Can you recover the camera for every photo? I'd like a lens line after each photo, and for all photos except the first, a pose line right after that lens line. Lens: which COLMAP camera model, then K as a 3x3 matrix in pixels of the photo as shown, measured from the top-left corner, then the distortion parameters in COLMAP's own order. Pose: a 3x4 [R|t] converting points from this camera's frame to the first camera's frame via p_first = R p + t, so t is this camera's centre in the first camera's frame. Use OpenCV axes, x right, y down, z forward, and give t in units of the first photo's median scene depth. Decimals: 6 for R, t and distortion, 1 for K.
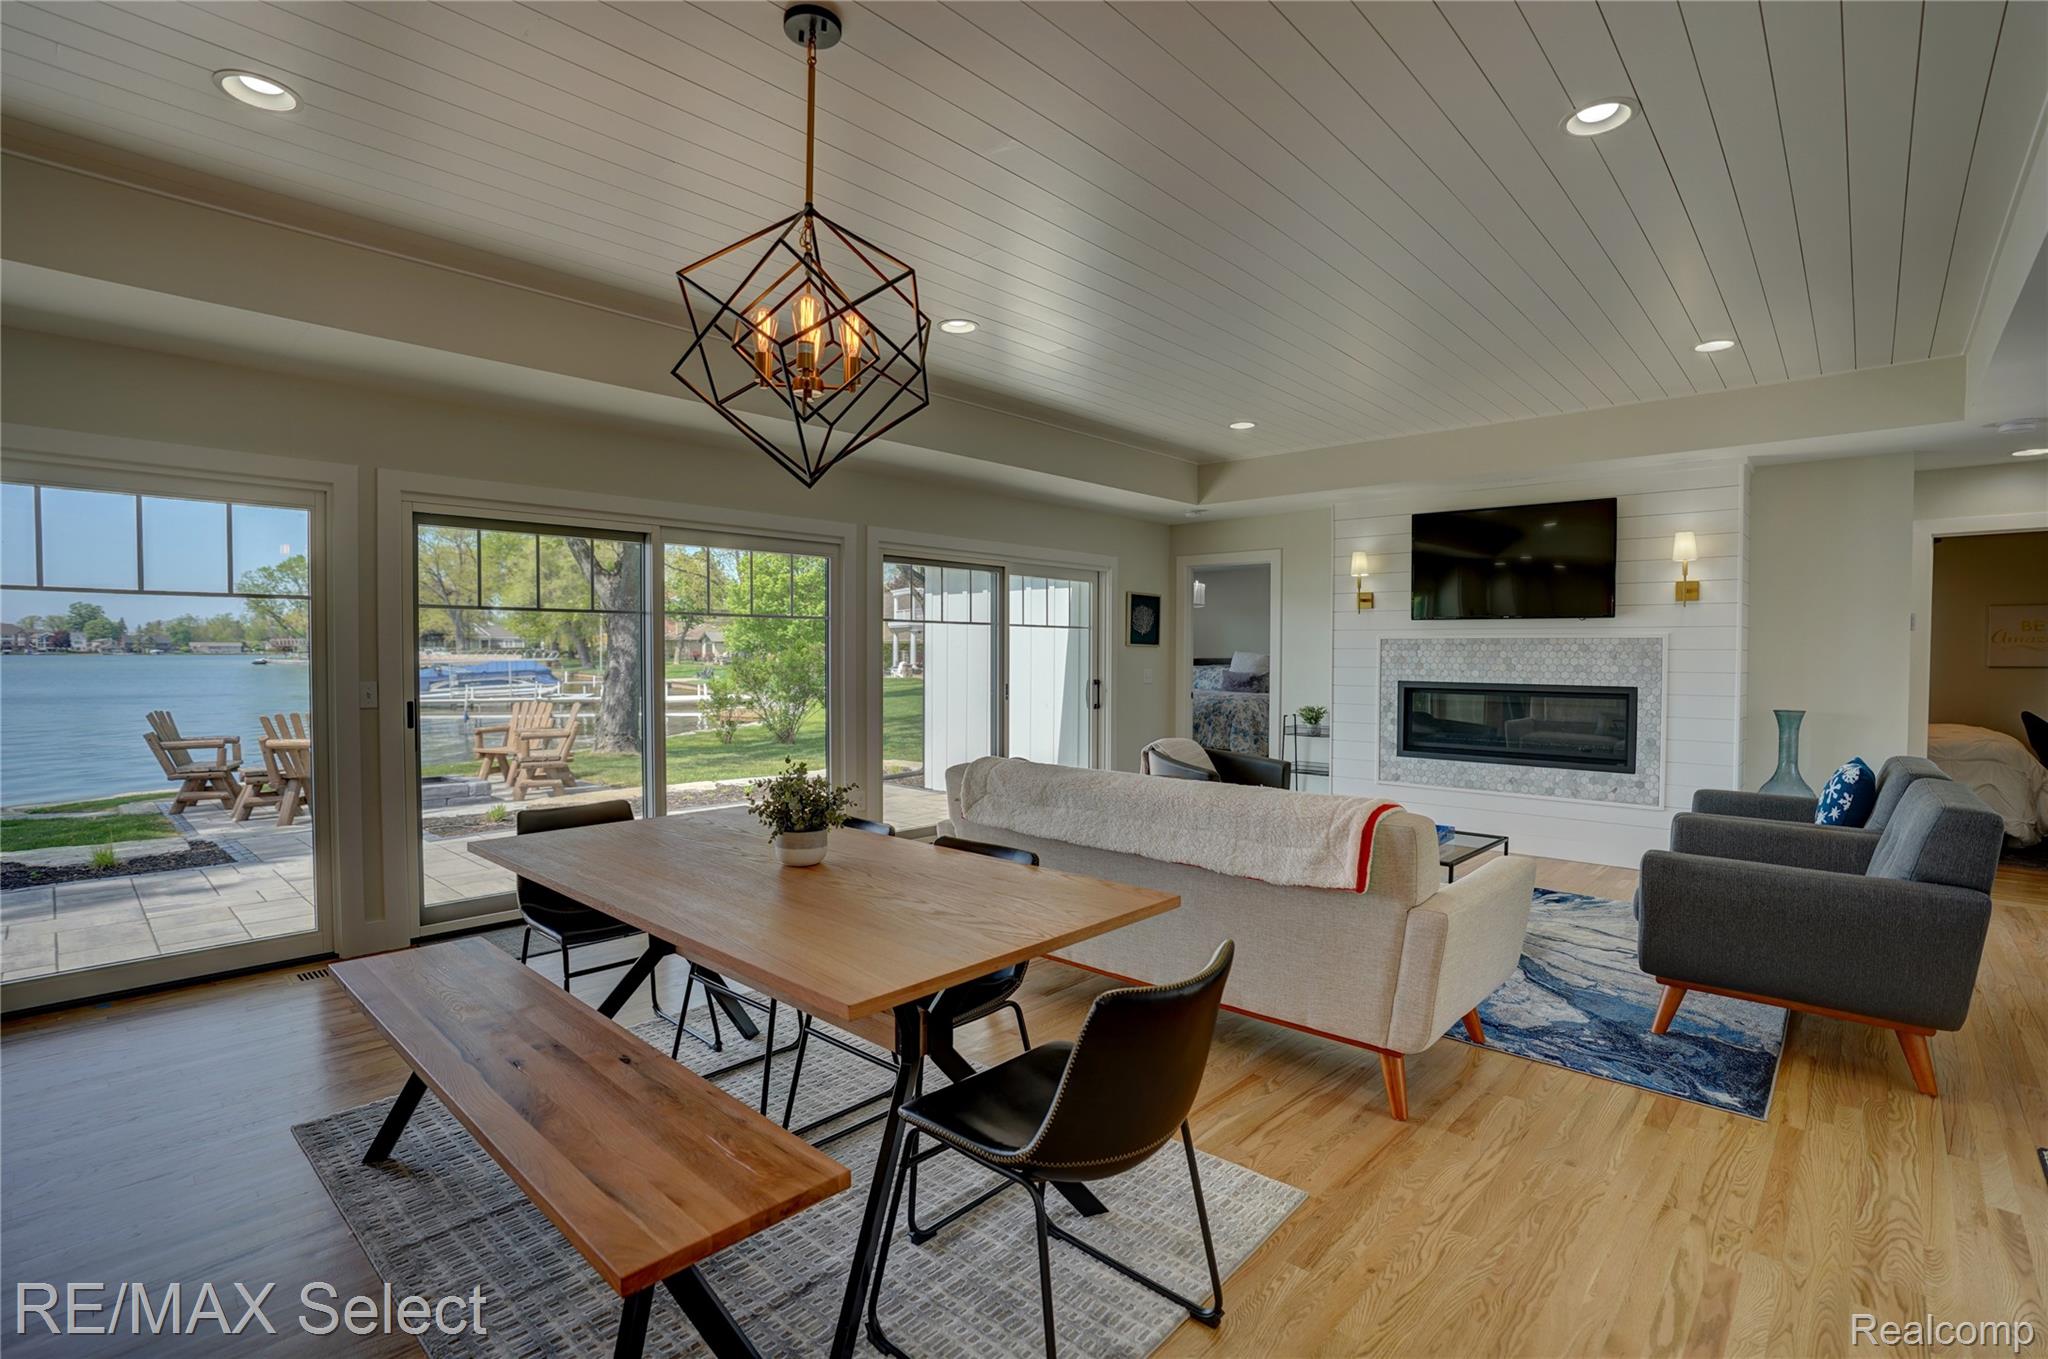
lens RADIAL K [[956.8, 0, 1020.8], [0, 956.8, 676.0], [0, 0, 1]] dist [-0.076343, 0.033280]
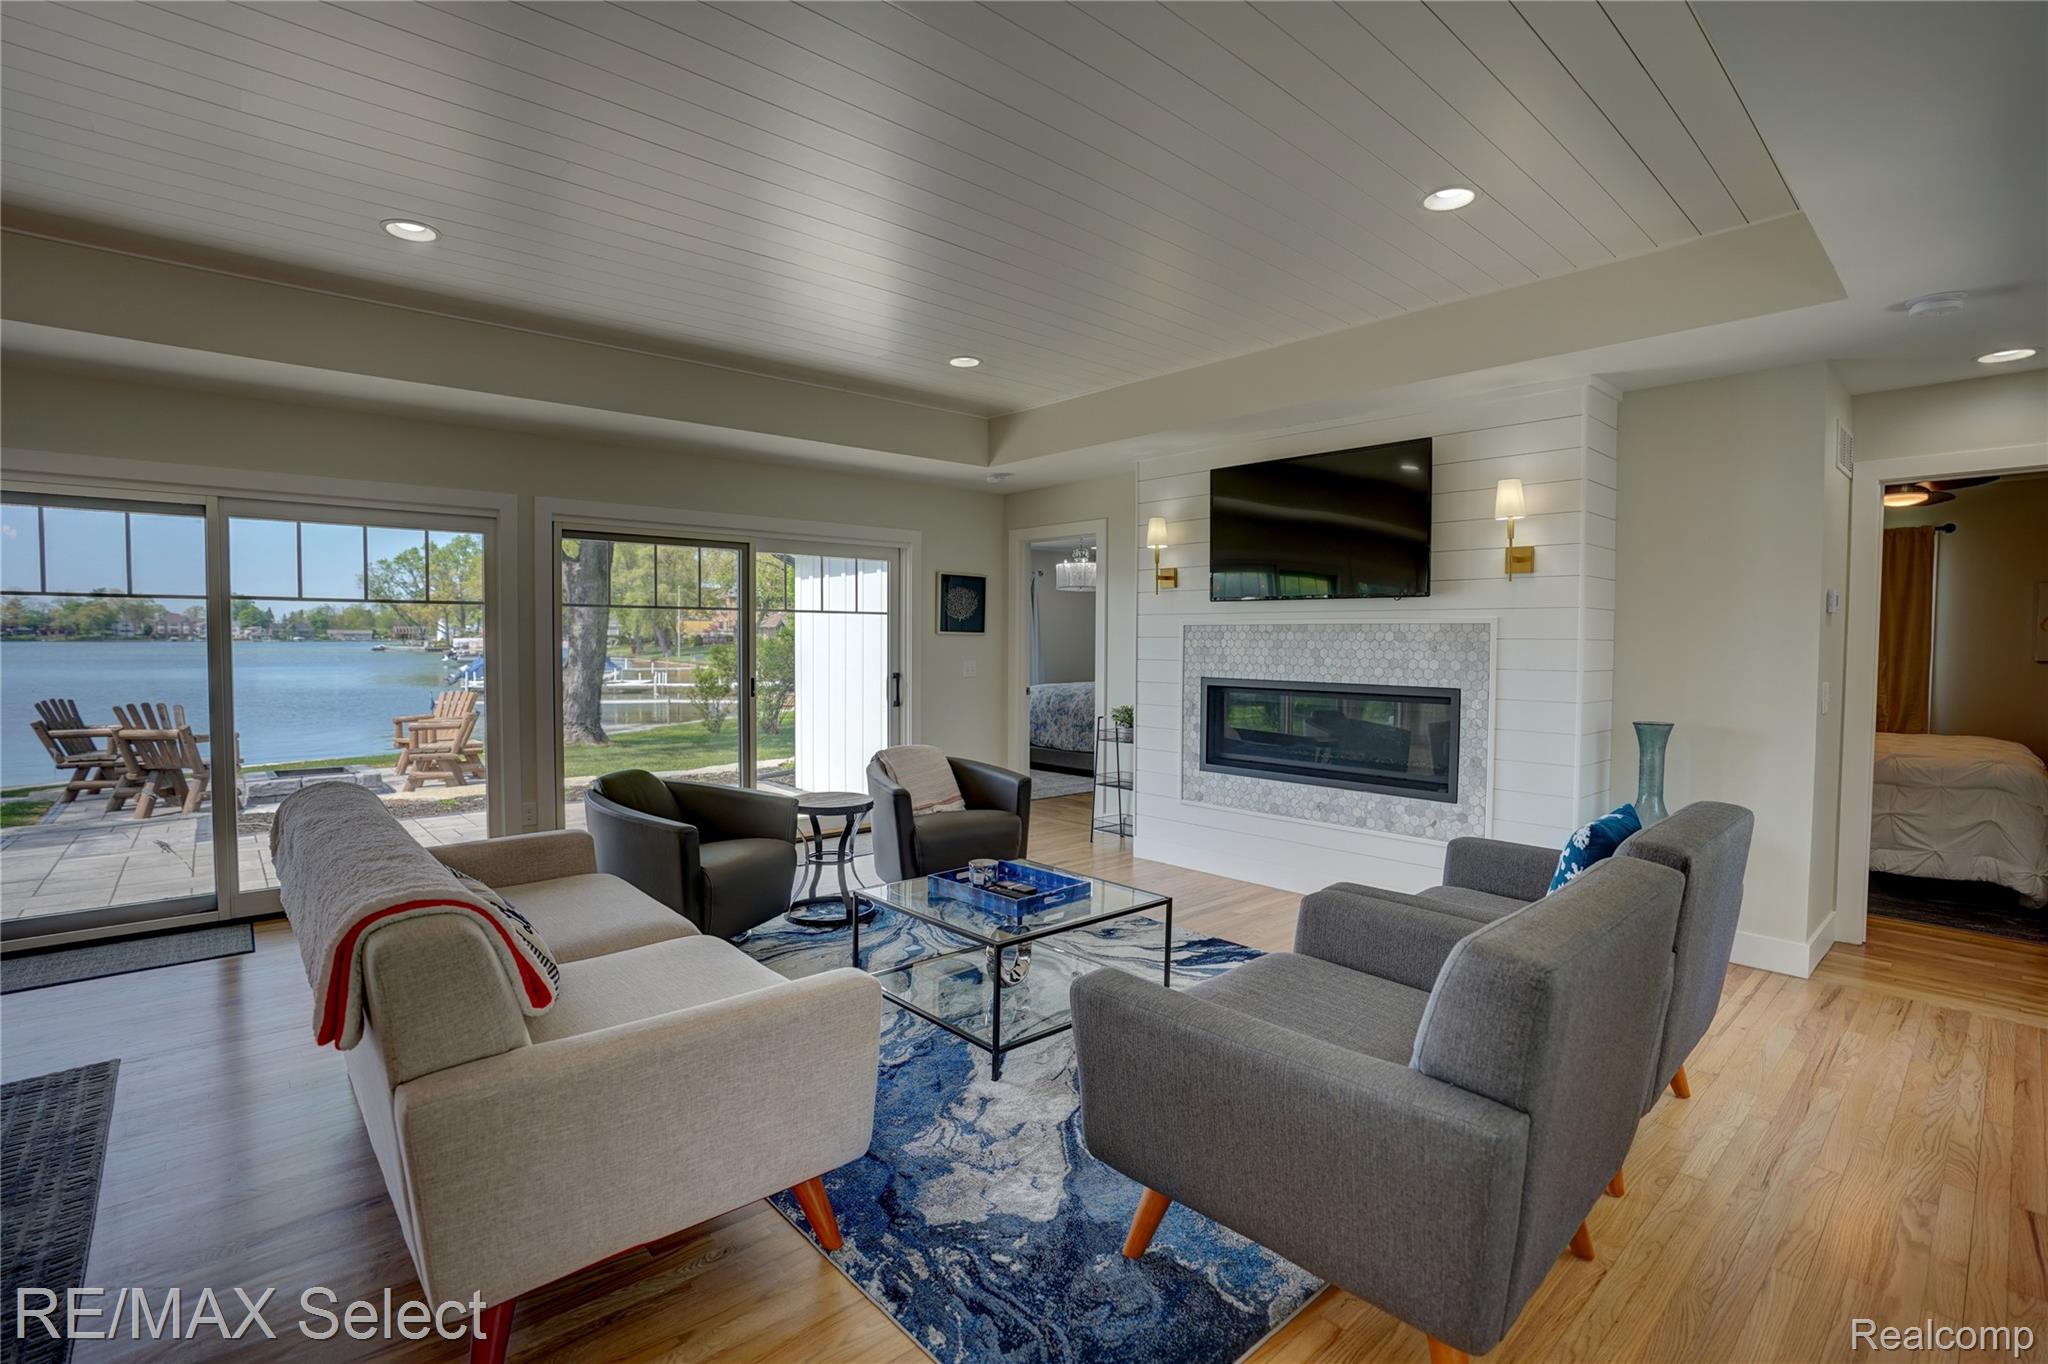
lens RADIAL K [[954.1, 0, 1016.7], [0, 954.1, 673.5], [0, 0, 1]] dist [-0.076128, 0.031903]
pose [[0.995146, 0.003706, -0.098343, 0.366324], [-0.002612, 0.999933, 0.011254, -0.007710], [0.098378, -0.010942, 0.995089, 0.200878]]
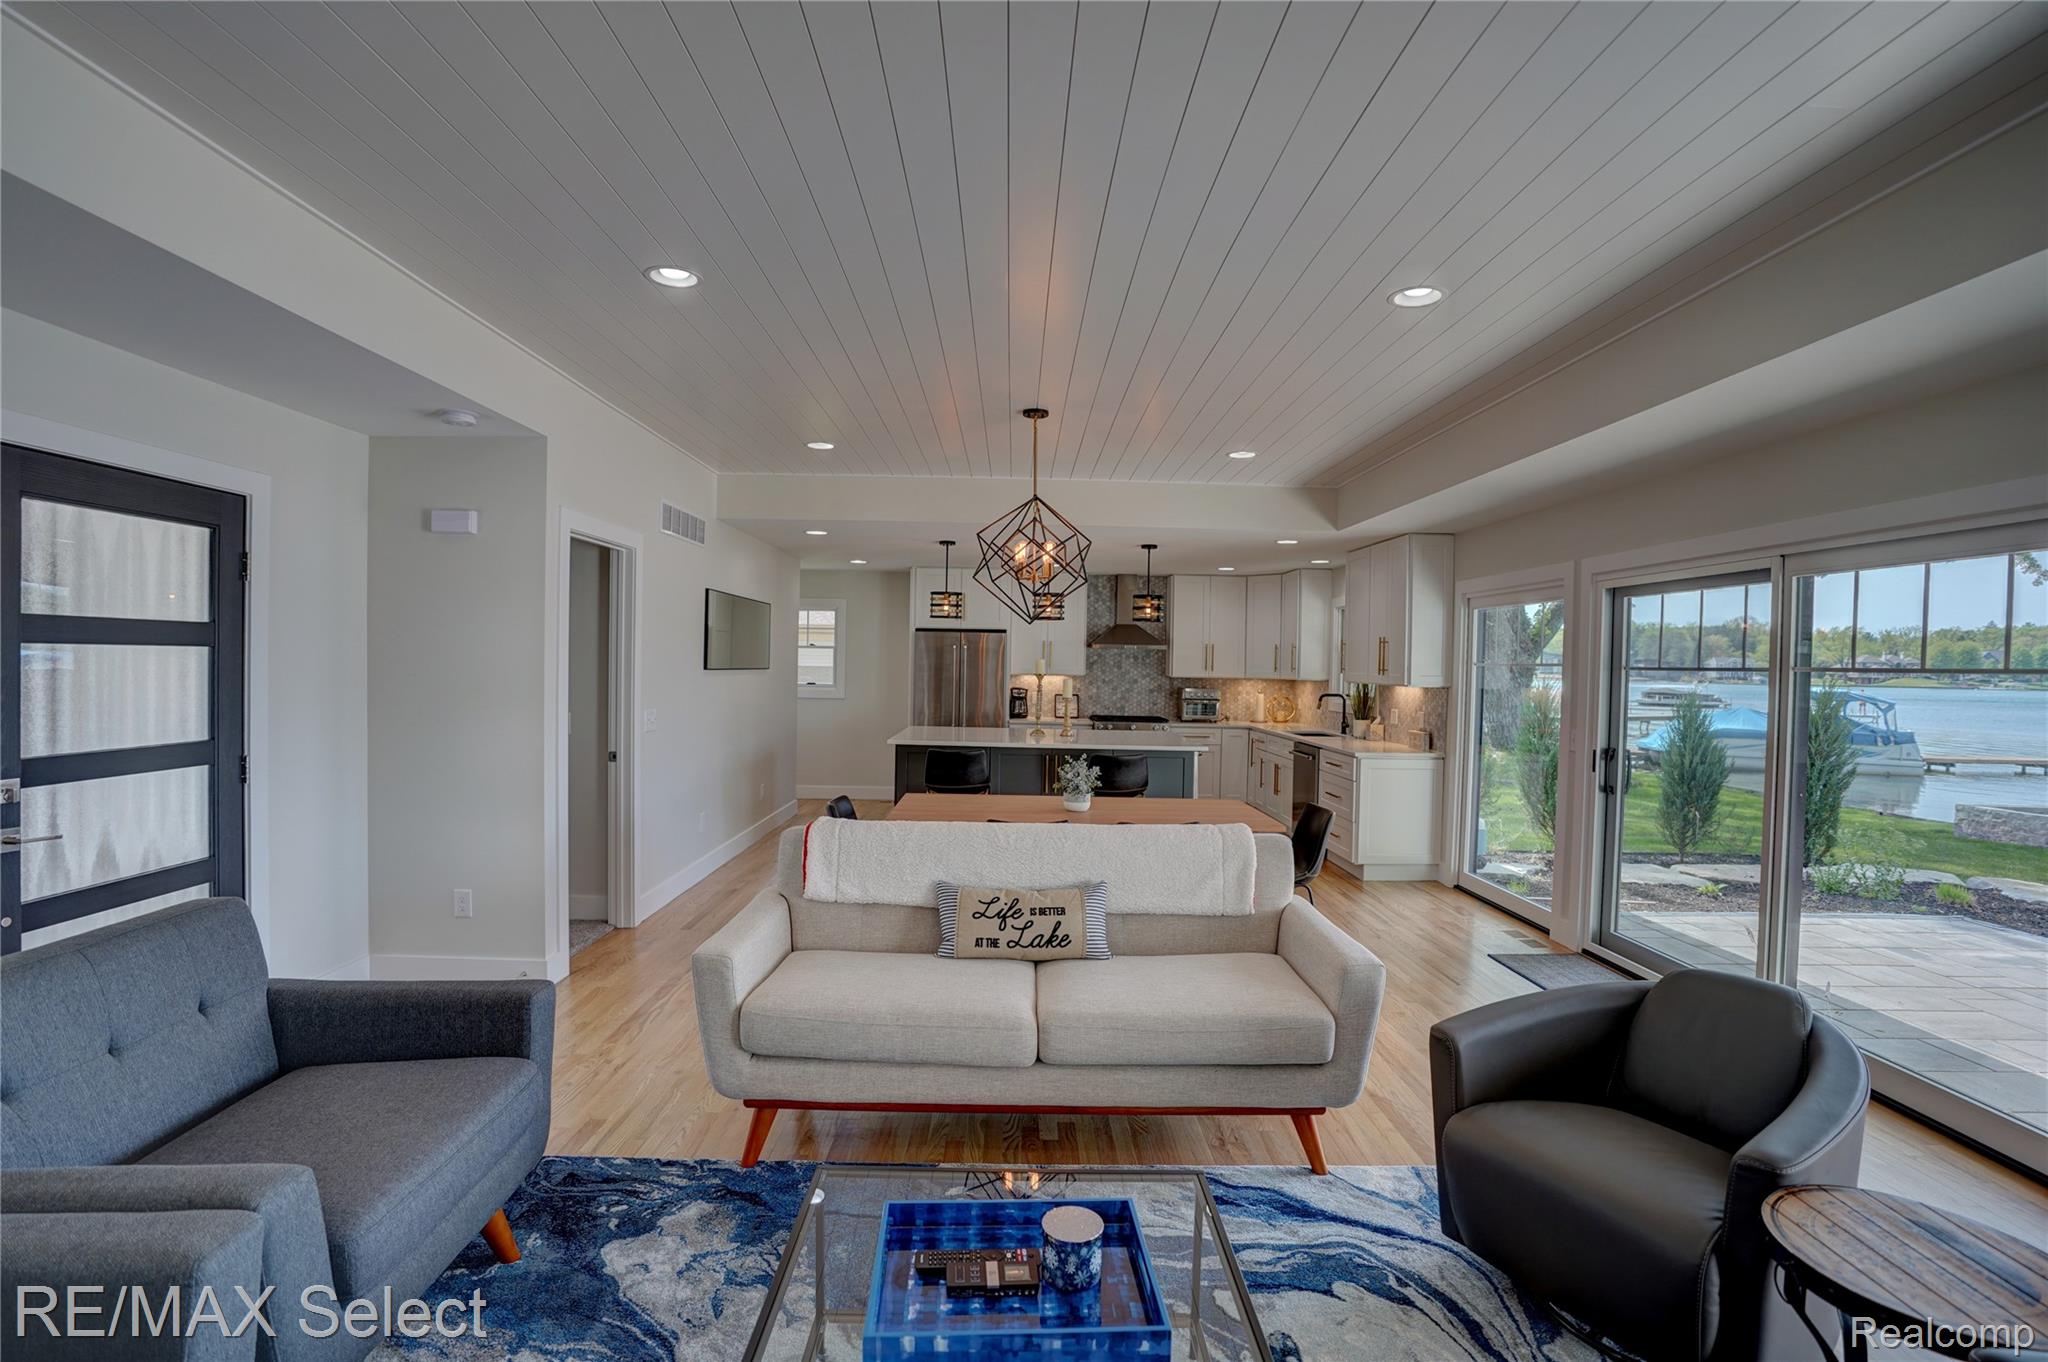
lens RADIAL K [[954.9, 0, 1023.9], [0, 954.9, 672.0], [0, 0, 1]] dist [-0.077780, 0.033248]
pose [[-0.723061, -0.010733, -0.690701, 0.488405], [-0.038177, 0.998972, 0.024441, -0.051413], [0.689729, 0.044041, -0.722727, 0.959154]]
